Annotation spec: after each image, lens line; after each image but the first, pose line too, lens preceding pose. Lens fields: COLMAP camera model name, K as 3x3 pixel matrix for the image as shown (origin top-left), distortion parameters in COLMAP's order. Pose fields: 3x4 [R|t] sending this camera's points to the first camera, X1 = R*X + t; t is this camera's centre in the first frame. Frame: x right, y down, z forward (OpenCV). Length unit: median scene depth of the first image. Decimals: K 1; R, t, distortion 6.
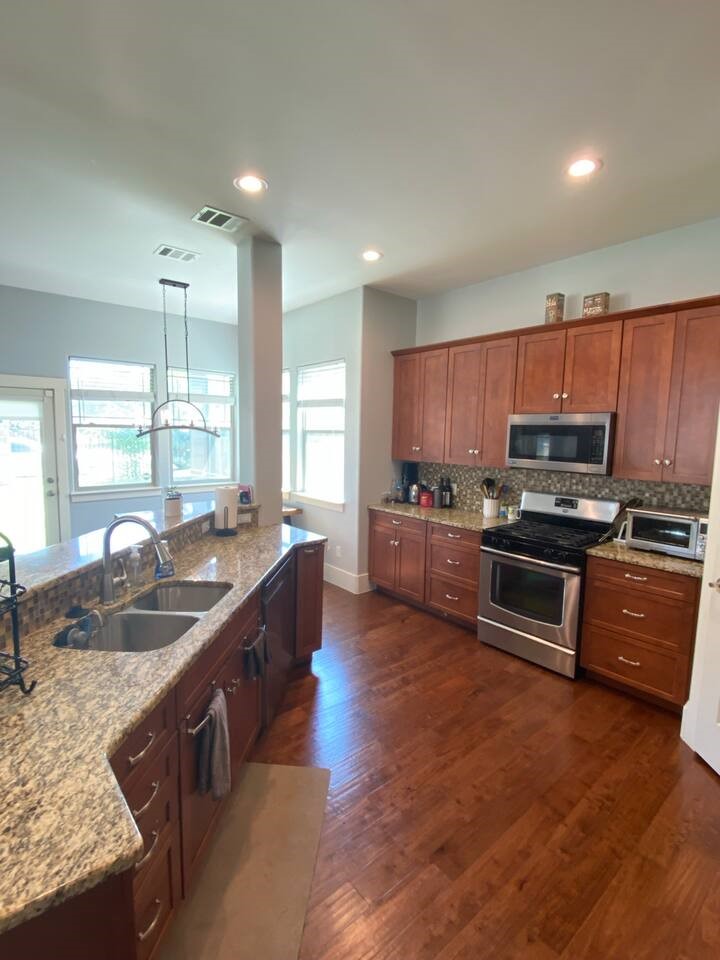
lens RADIAL K [[455.7, 0, 360.3], [0, 455.7, 476.8], [0, 0, 1]] dist [0.001257, -0.000160]
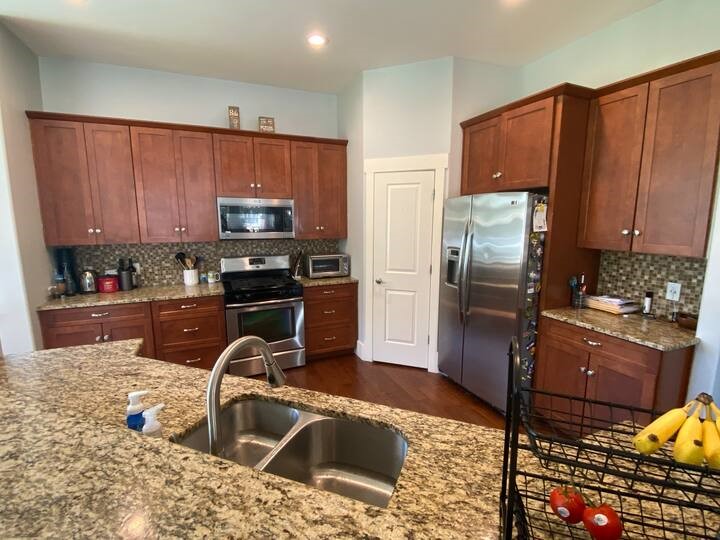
lens RADIAL K [[341.3, 0, 360.9], [0, 341.3, 272.1], [0, 0, 1]] dist [-0.018863, -0.001602]
pose [[0.267018, -0.166865, 0.949135, -0.443265], [0.102977, 0.984196, 0.144059, -0.026822], [-0.958174, 0.059272, 0.279982, 0.353284]]
